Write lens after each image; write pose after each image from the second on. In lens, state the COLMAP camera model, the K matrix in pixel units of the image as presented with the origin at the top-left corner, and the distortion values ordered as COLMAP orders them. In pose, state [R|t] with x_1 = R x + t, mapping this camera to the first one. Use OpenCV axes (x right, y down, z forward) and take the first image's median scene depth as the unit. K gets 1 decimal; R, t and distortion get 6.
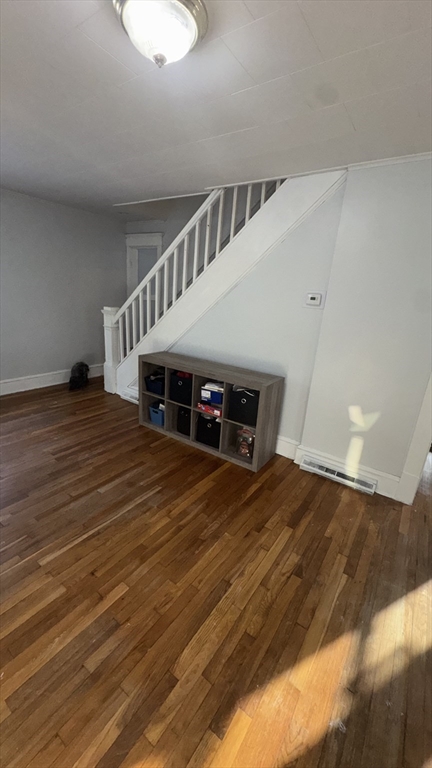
lens RADIAL K [[309.0, 0, 215.7], [0, 309.0, 381.3], [0, 0, 1]] dist [-0.001673, 0.000173]
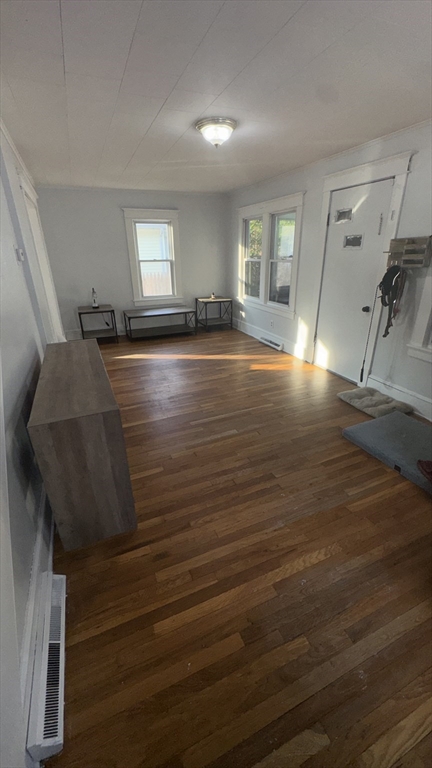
lens RADIAL K [[309.0, 0, 214.3], [0, 309.0, 383.1], [0, 0, 1]] dist [-0.001673, 0.000173]
pose [[-0.849277, -0.257259, 0.461027, -0.874973], [0.109321, 0.768626, 0.630288, -0.599708], [-0.516504, 0.585689, -0.624653, 1.823779]]
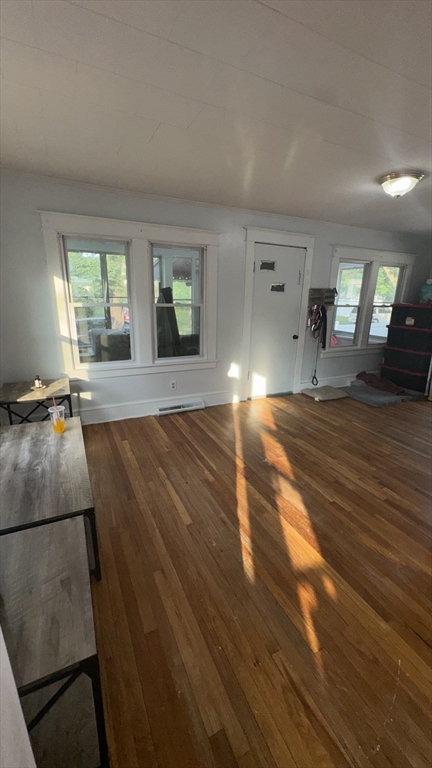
lens RADIAL K [[309.0, 0, 220.9], [0, 309.0, 380.7], [0, 0, 1]] dist [-0.001673, 0.000173]
pose [[-0.466789, 0.168392, -0.868189, 1.396203], [-0.304260, 0.891197, 0.336443, -0.110092], [0.830382, 0.421203, -0.364766, 0.708531]]
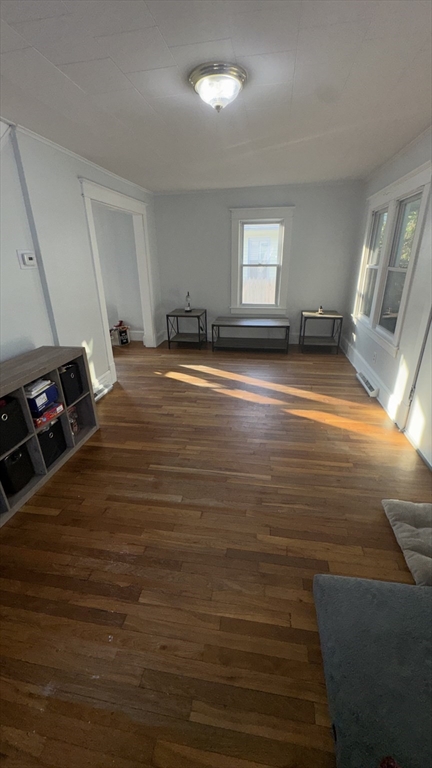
lens RADIAL K [[309.0, 0, 215.4], [0, 309.0, 382.7], [0, 0, 1]] dist [-0.001673, 0.000173]
pose [[-0.427968, -0.397598, 0.811640, -1.084596], [0.242051, 0.814809, 0.526780, -0.385256], [-0.870778, 0.421903, -0.252473, 1.078373]]
